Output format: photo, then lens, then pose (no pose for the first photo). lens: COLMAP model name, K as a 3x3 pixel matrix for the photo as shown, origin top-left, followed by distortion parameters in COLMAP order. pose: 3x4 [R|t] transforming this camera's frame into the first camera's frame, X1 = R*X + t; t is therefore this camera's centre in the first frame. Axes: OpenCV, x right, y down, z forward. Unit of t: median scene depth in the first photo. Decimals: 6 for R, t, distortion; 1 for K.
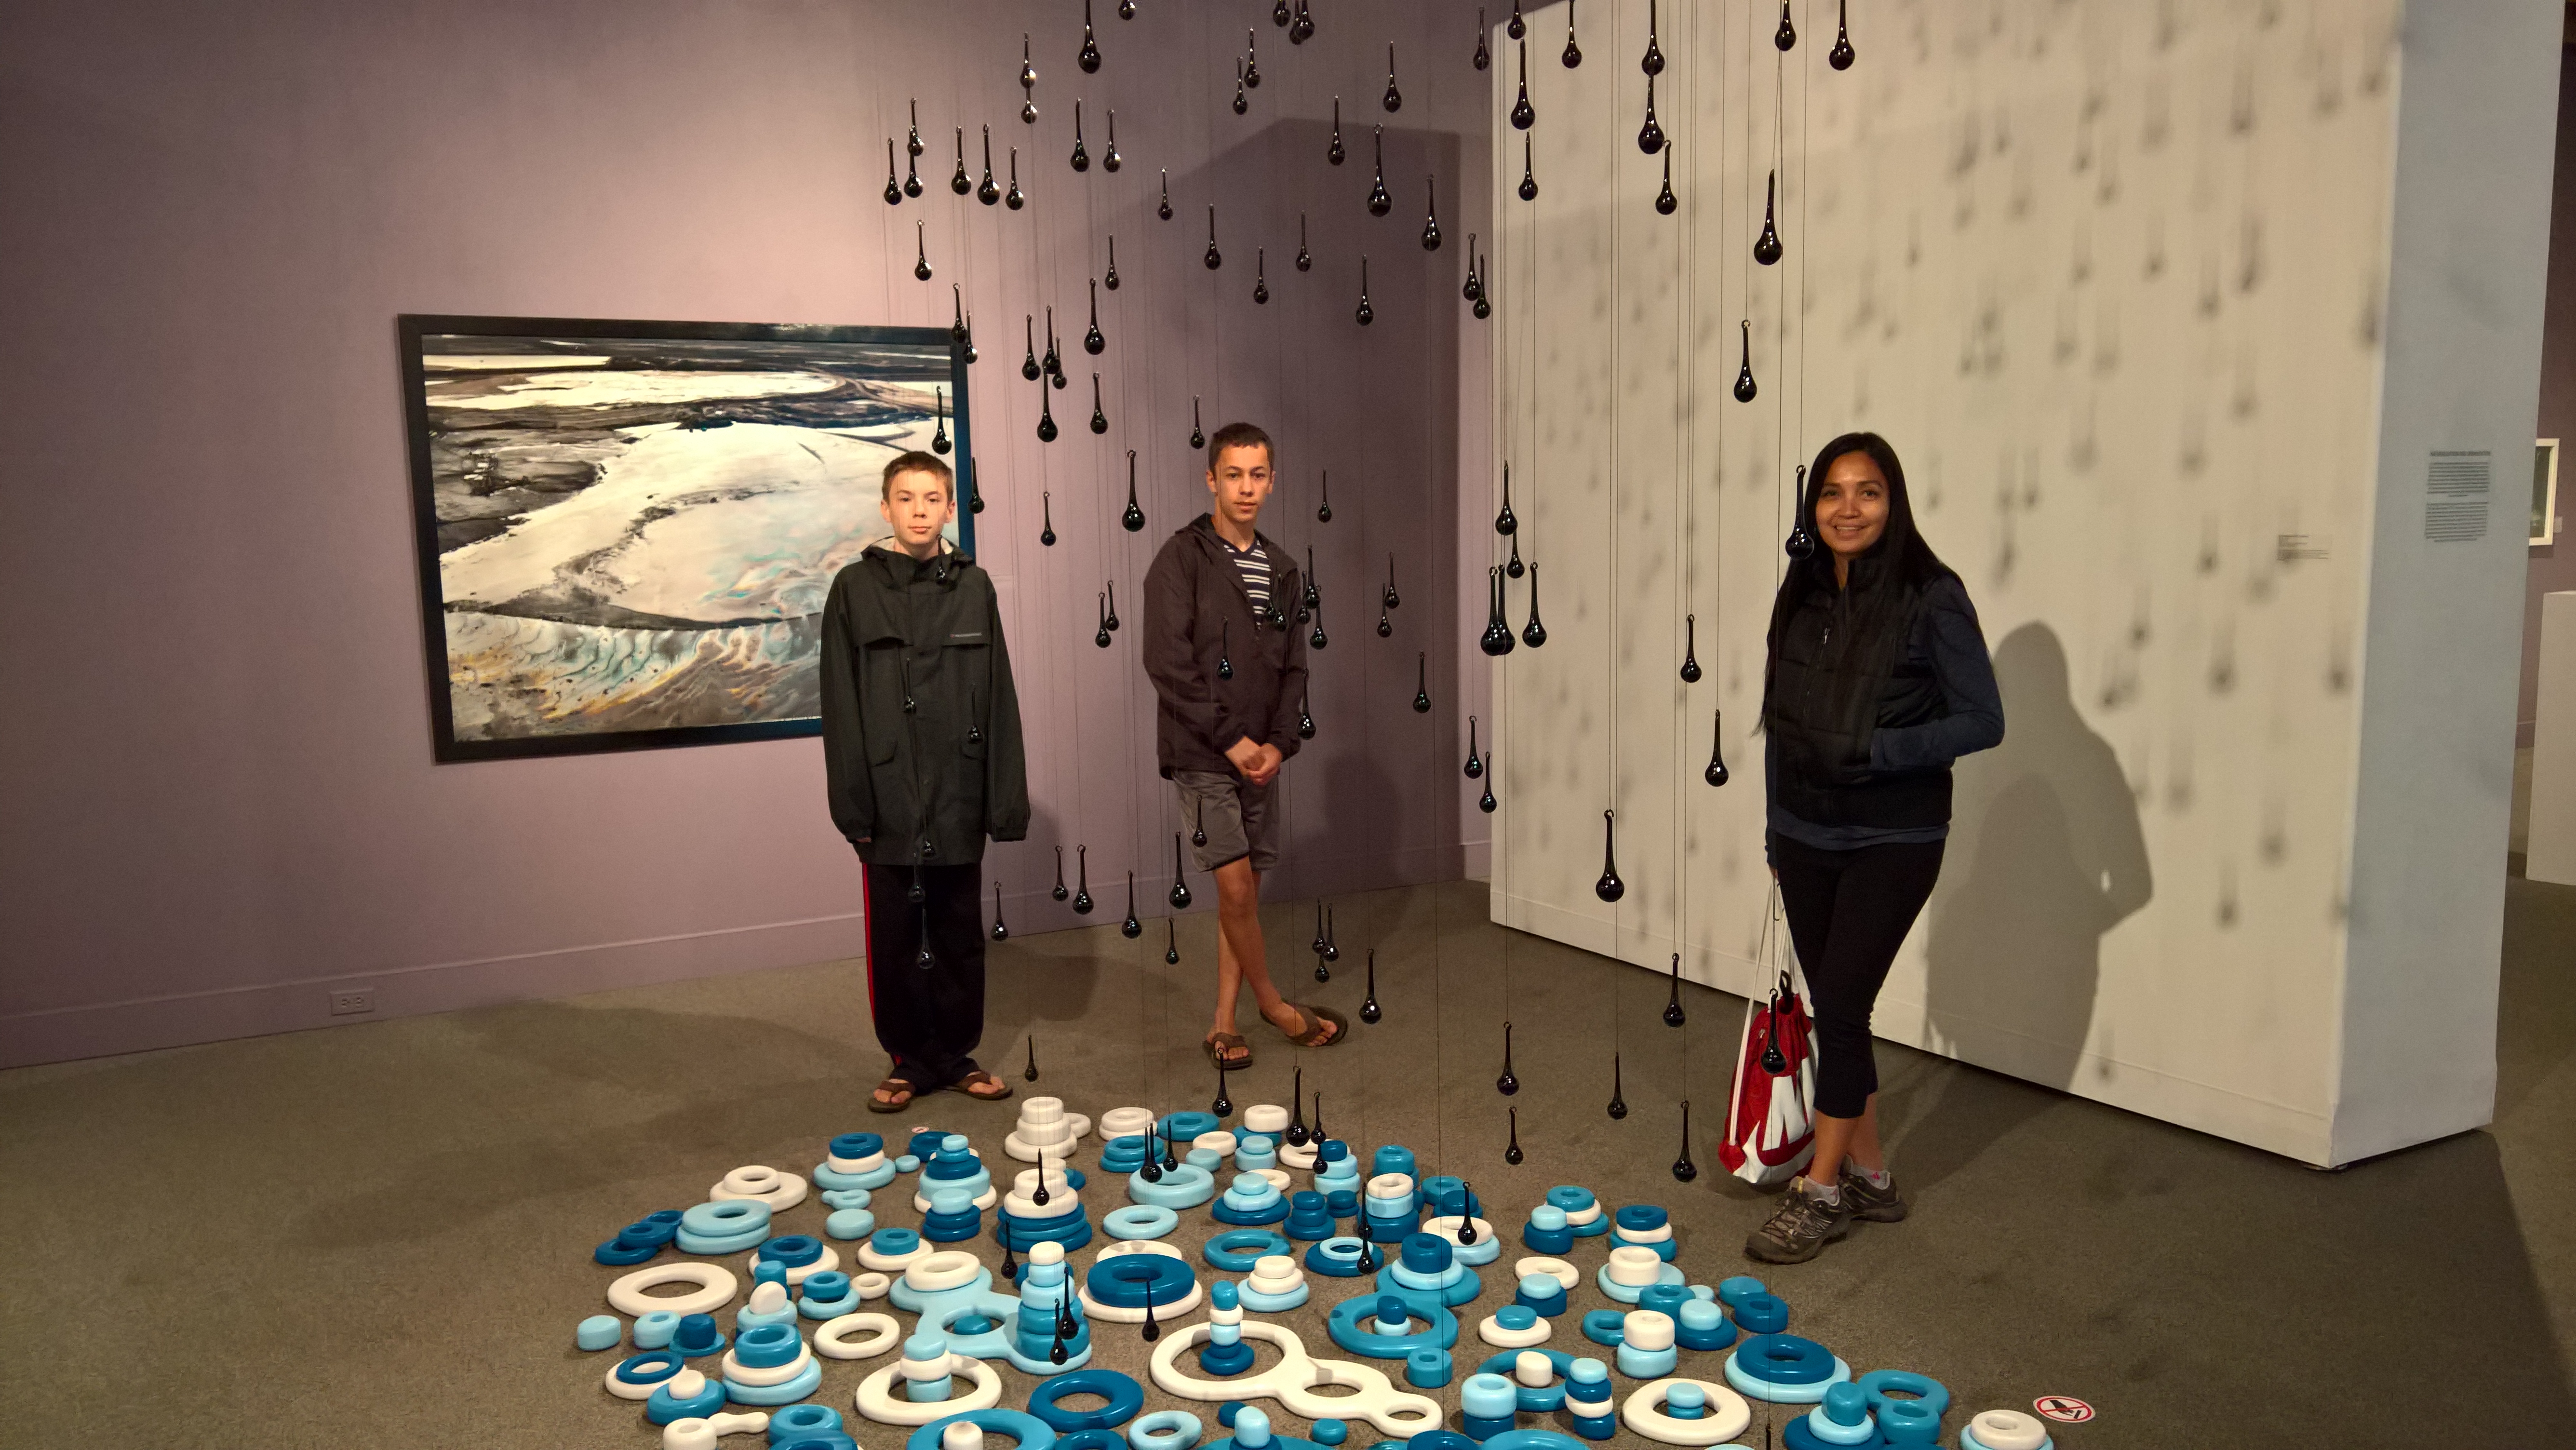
lens RADIAL K [[1598.6, 0, 1288.0], [0, 1598.6, 725.0], [0, 0, 1]] dist [-0.000166, -0.001920]
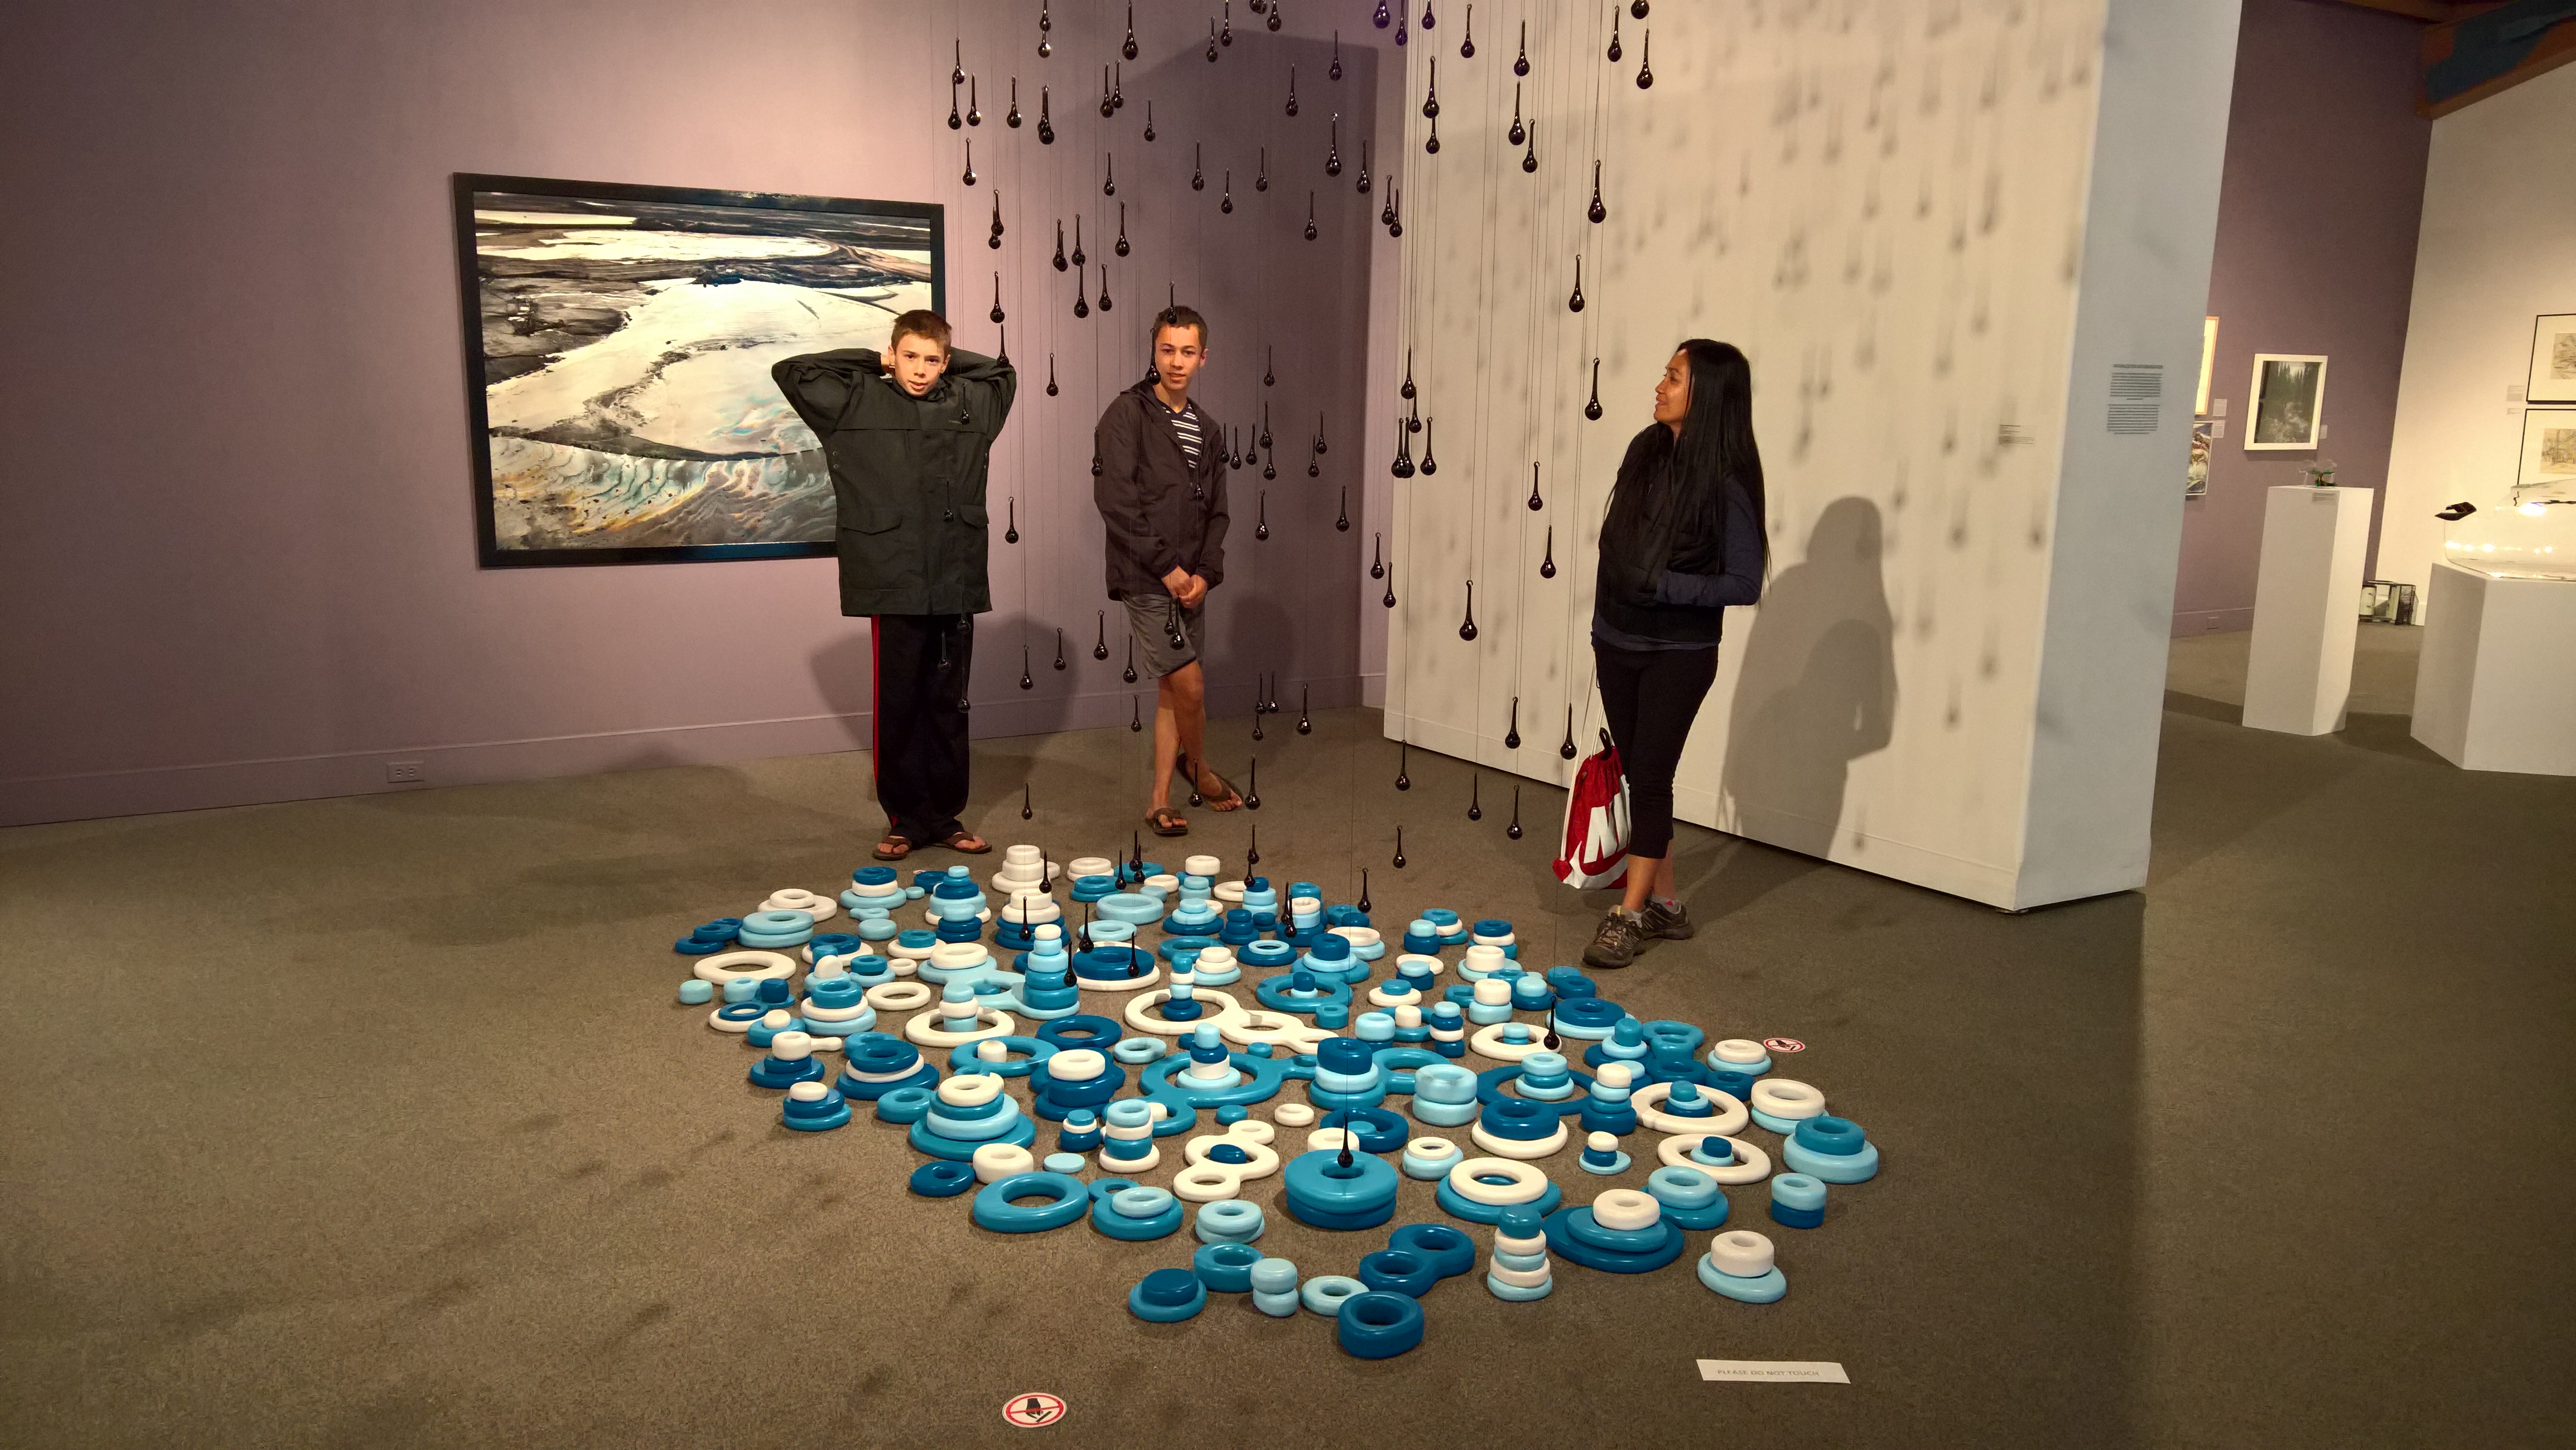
lens RADIAL K [[1784.3, 0, 1279.0], [0, 1784.3, 720.3], [0, 0, 1]] dist [0.004641, -0.006644]
pose [[0.997244, 0.025543, 0.069654, -0.055446], [-0.029329, 0.998117, 0.053881, 0.057390], [-0.068146, -0.055776, 0.996115, -0.399993]]
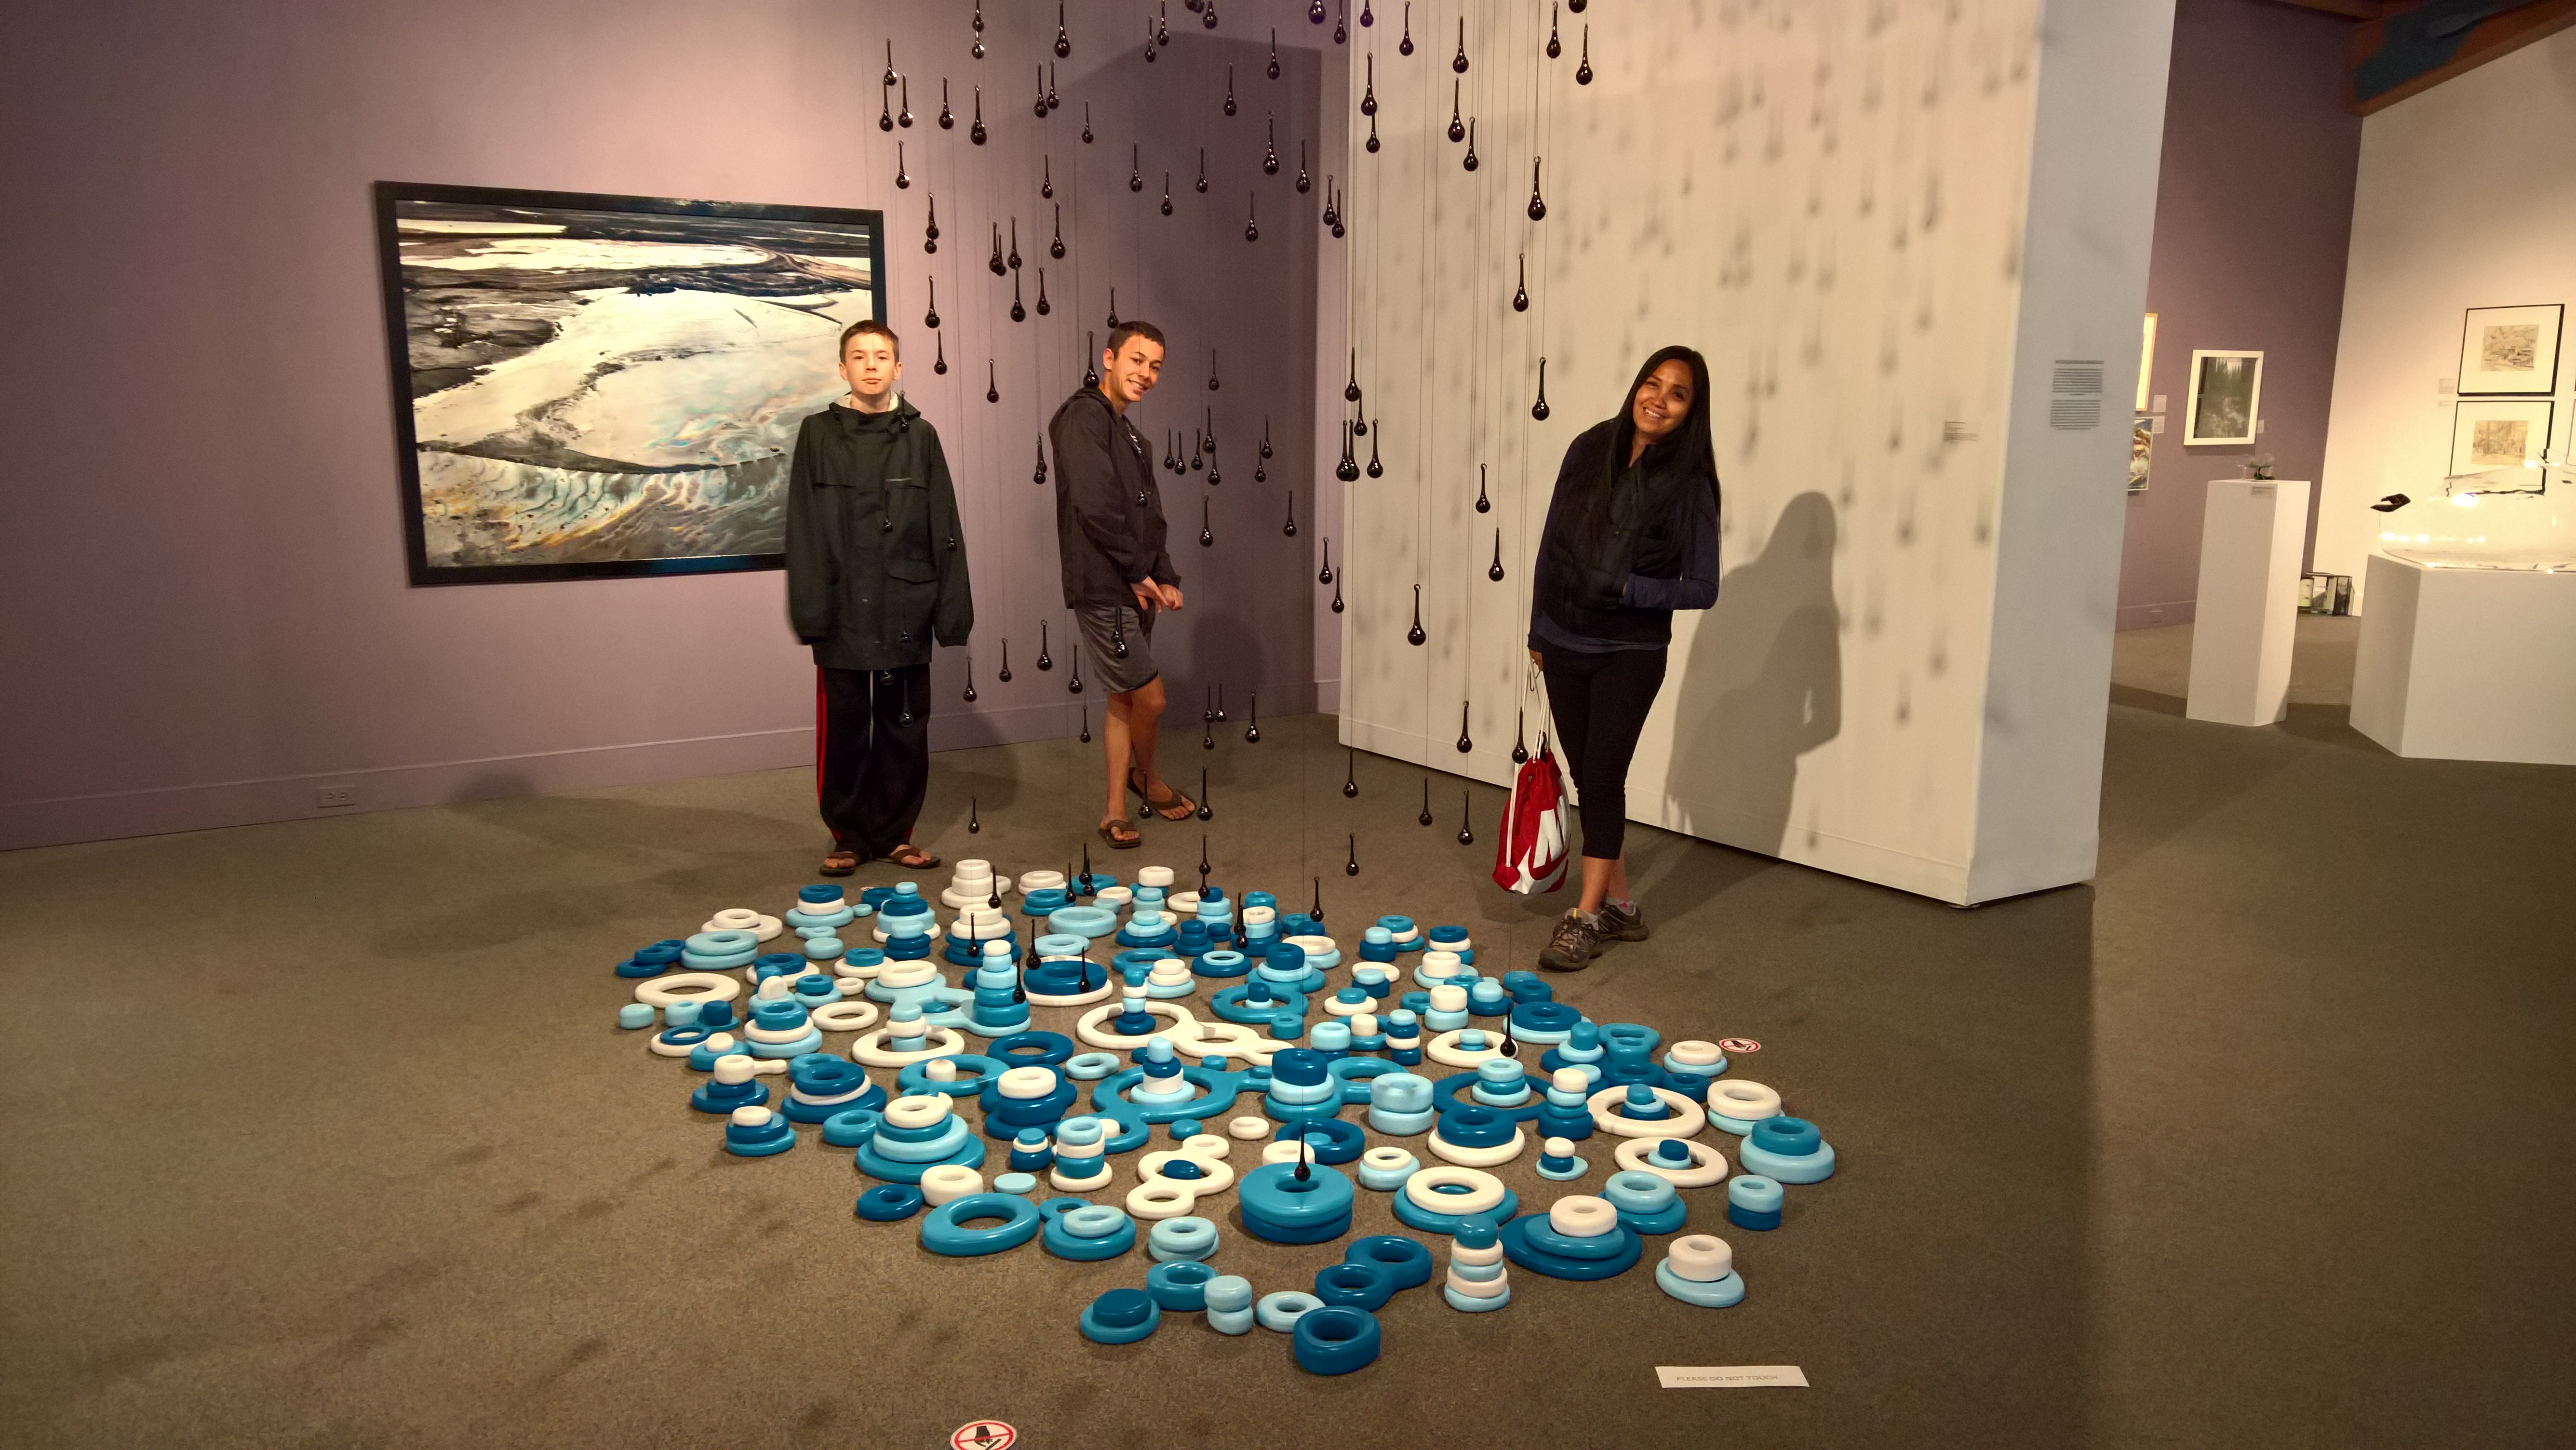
lens RADIAL K [[1775.0, 0, 1303.1], [0, 1775.0, 733.0], [0, 0, 1]] dist [0.001231, 0.002525]
pose [[0.994655, 0.008485, 0.102903, -0.043584], [-0.014343, 0.998309, 0.056326, 0.057867], [-0.102251, -0.057501, 0.993095, -0.380546]]
